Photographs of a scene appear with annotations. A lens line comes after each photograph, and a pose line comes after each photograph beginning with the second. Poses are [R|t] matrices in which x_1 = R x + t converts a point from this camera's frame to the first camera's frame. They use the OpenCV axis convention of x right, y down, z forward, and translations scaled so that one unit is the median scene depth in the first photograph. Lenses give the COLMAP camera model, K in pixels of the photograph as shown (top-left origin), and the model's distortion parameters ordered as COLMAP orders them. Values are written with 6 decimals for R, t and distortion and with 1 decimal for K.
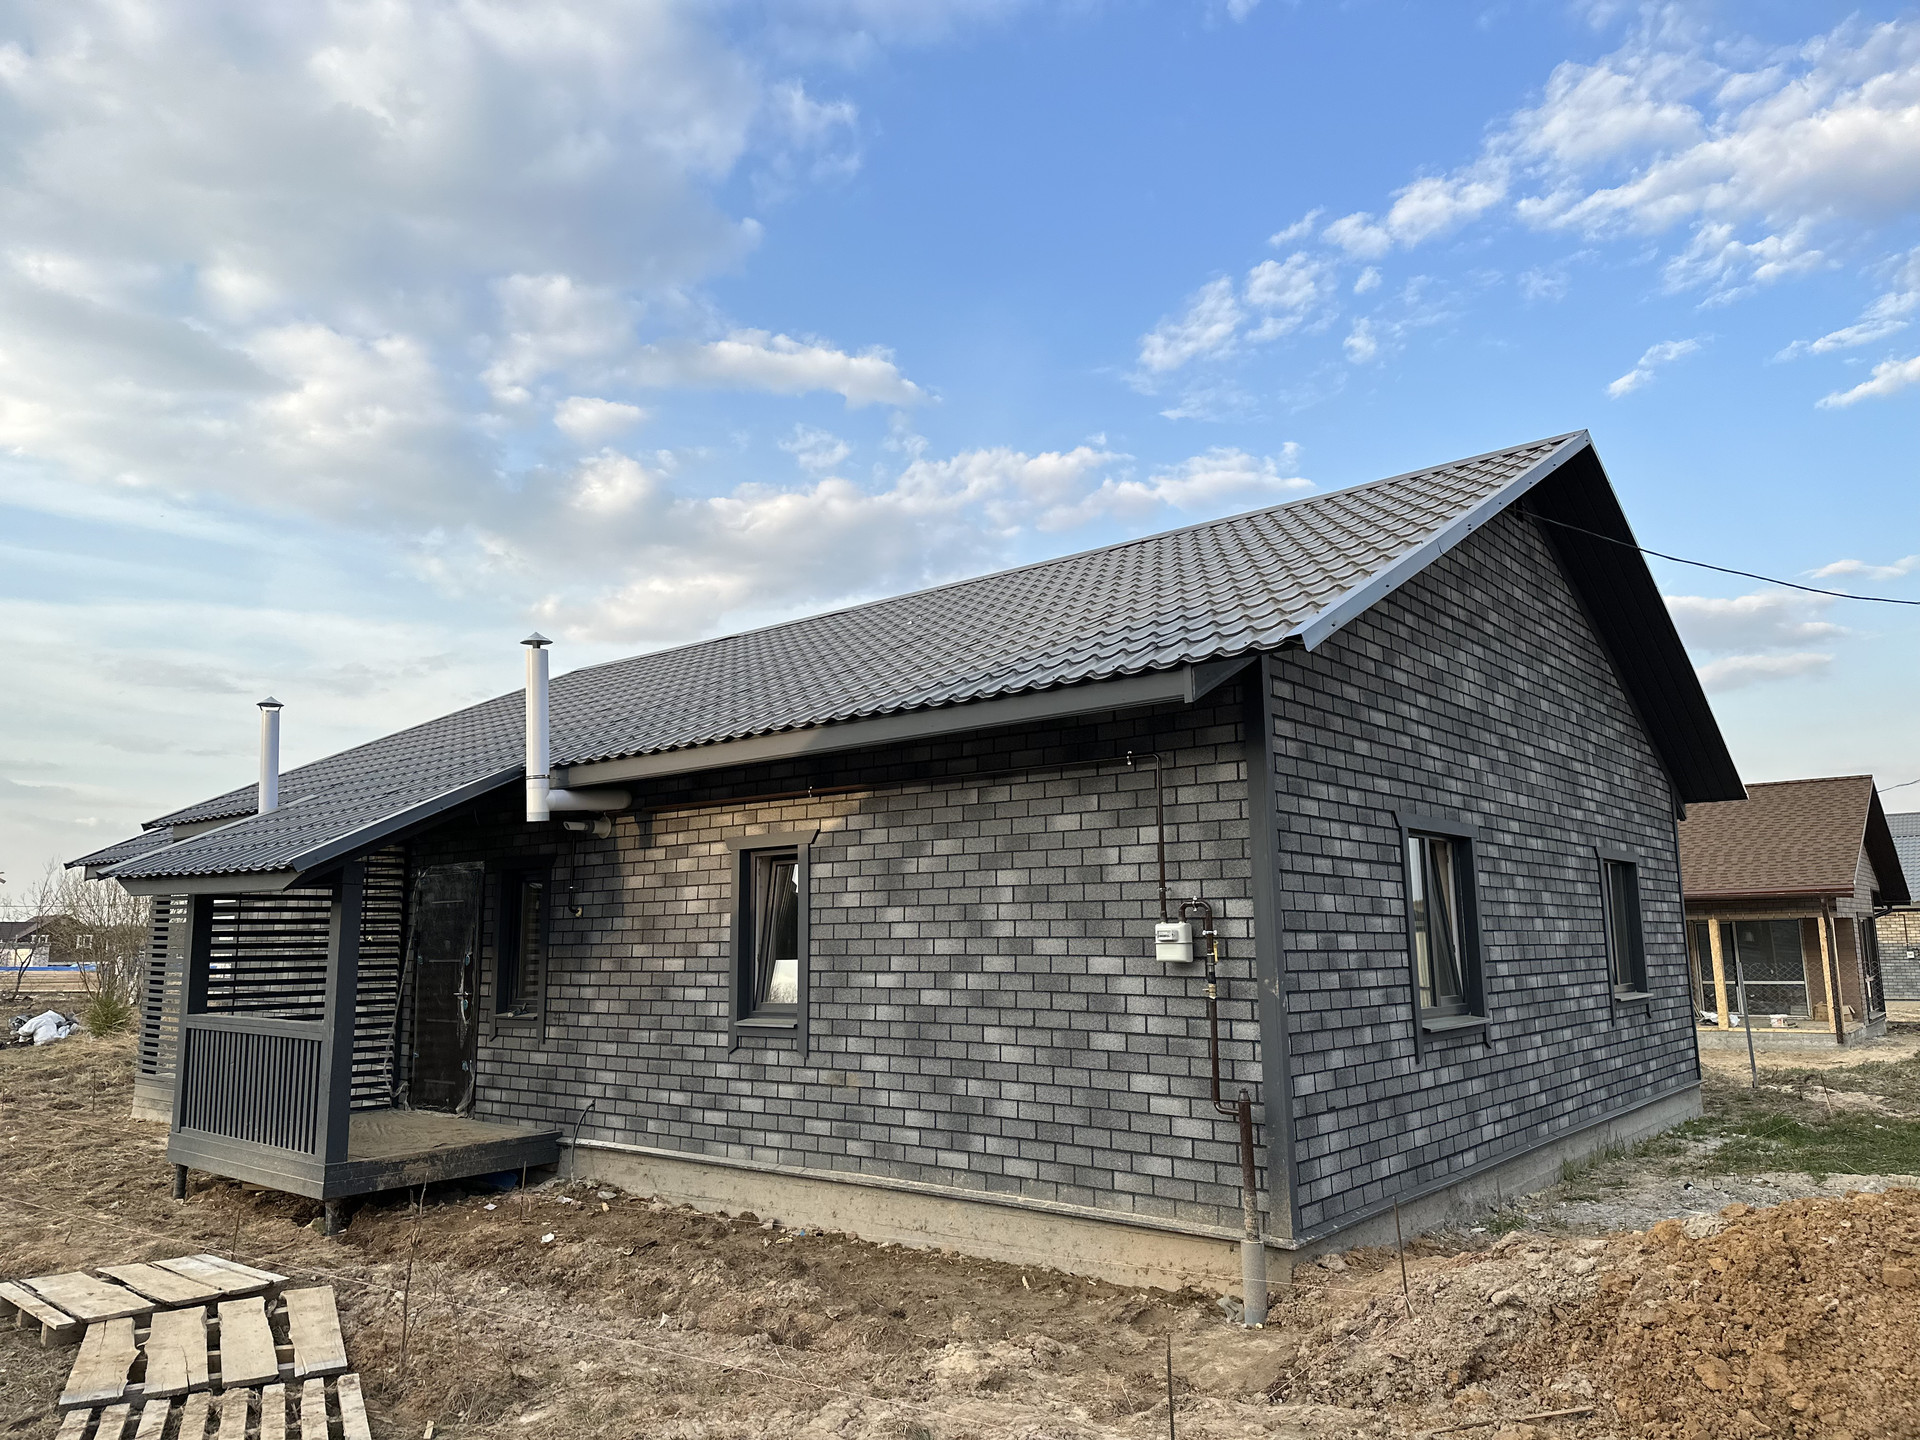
lens RADIAL K [[1329.9, 0, 960.0], [0, 1329.9, 720.0], [0, 0, 1]] dist [0.096197, -0.137400]
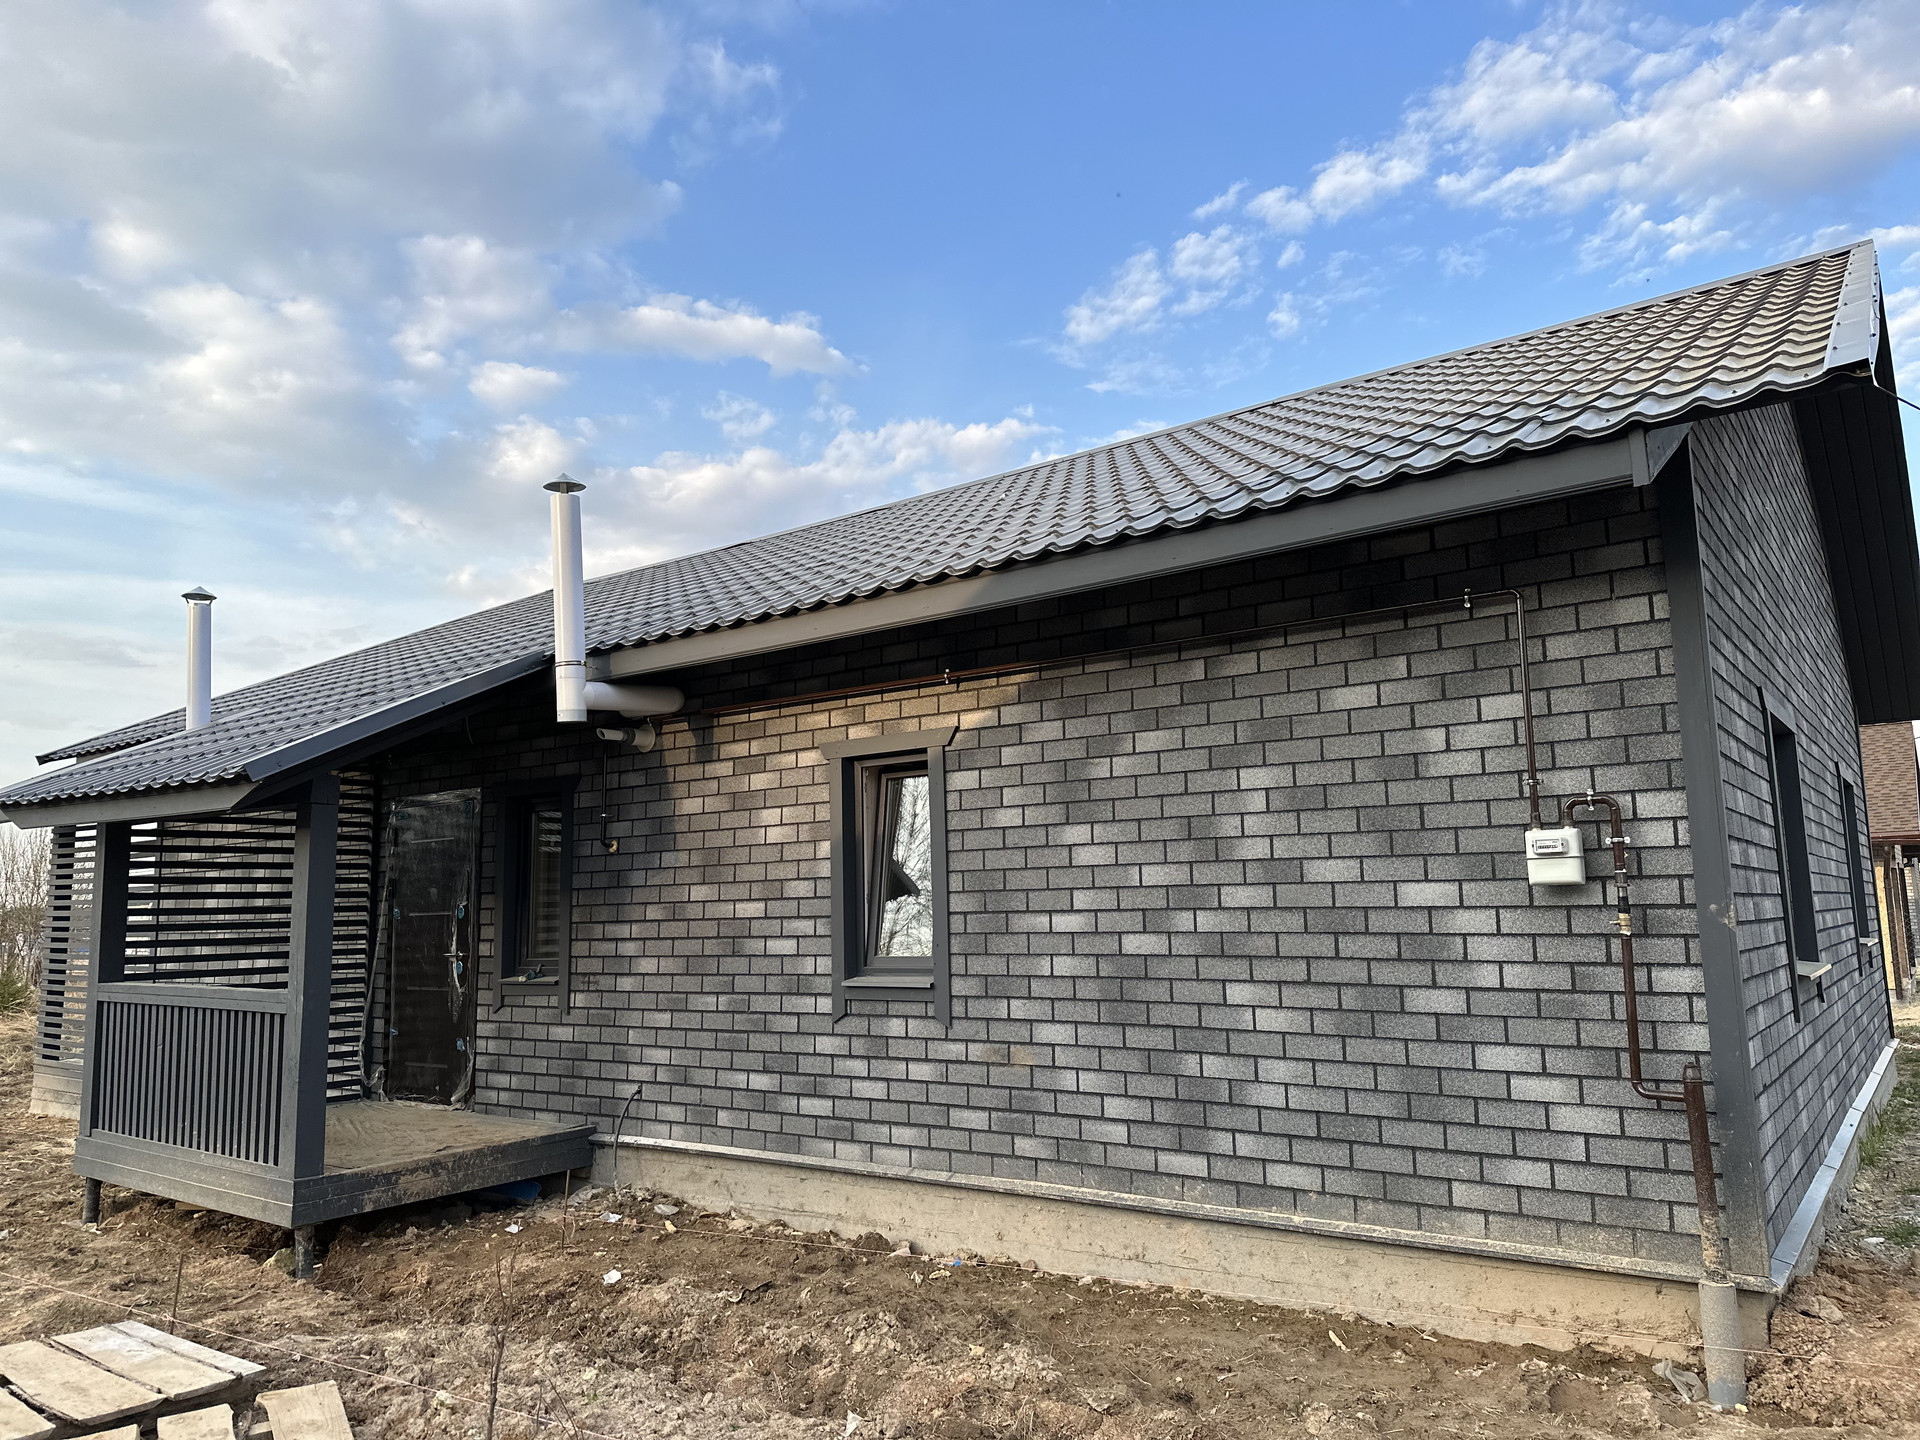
lens RADIAL K [[1324.5, 0, 950.9], [0, 1324.5, 726.0], [0, 0, 1]] dist [0.099474, -0.125472]
pose [[0.998795, -0.003911, 0.048916, -0.137150], [0.002726, 0.999702, 0.024249, 0.059689], [-0.048996, -0.024087, 0.998509, 0.236401]]
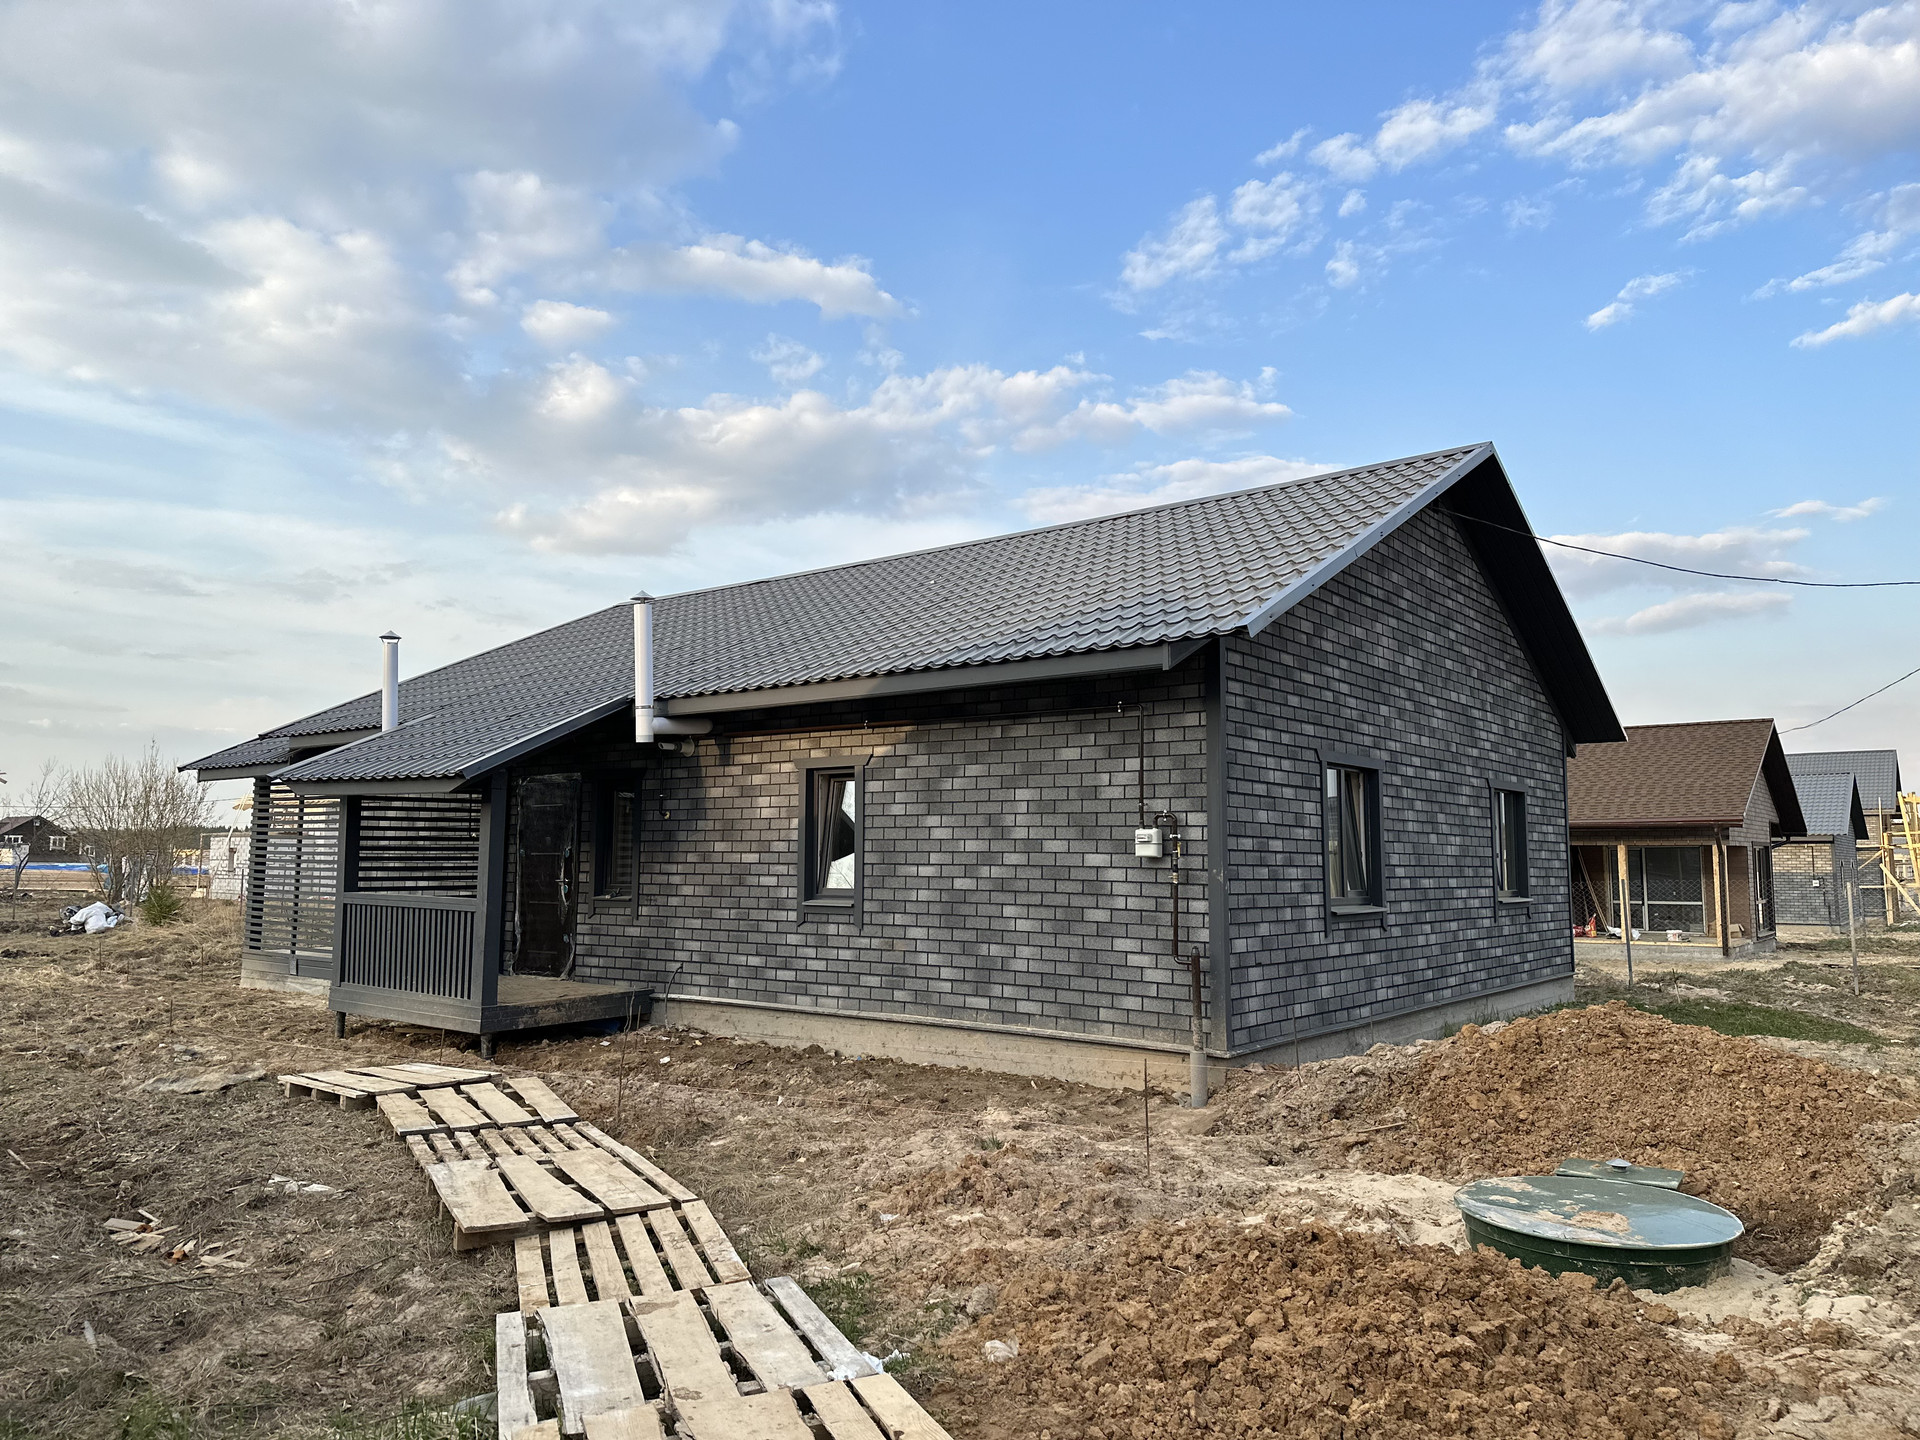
lens RADIAL K [[1329.9, 0, 960.0], [0, 1329.9, 720.0], [0, 0, 1]] dist [0.096197, -0.137400]
pose [[0.999507, 0.020444, 0.023815, -0.049487], [-0.021824, 0.998007, 0.059213, -0.025846], [-0.022557, -0.059704, 0.997961, -0.254531]]
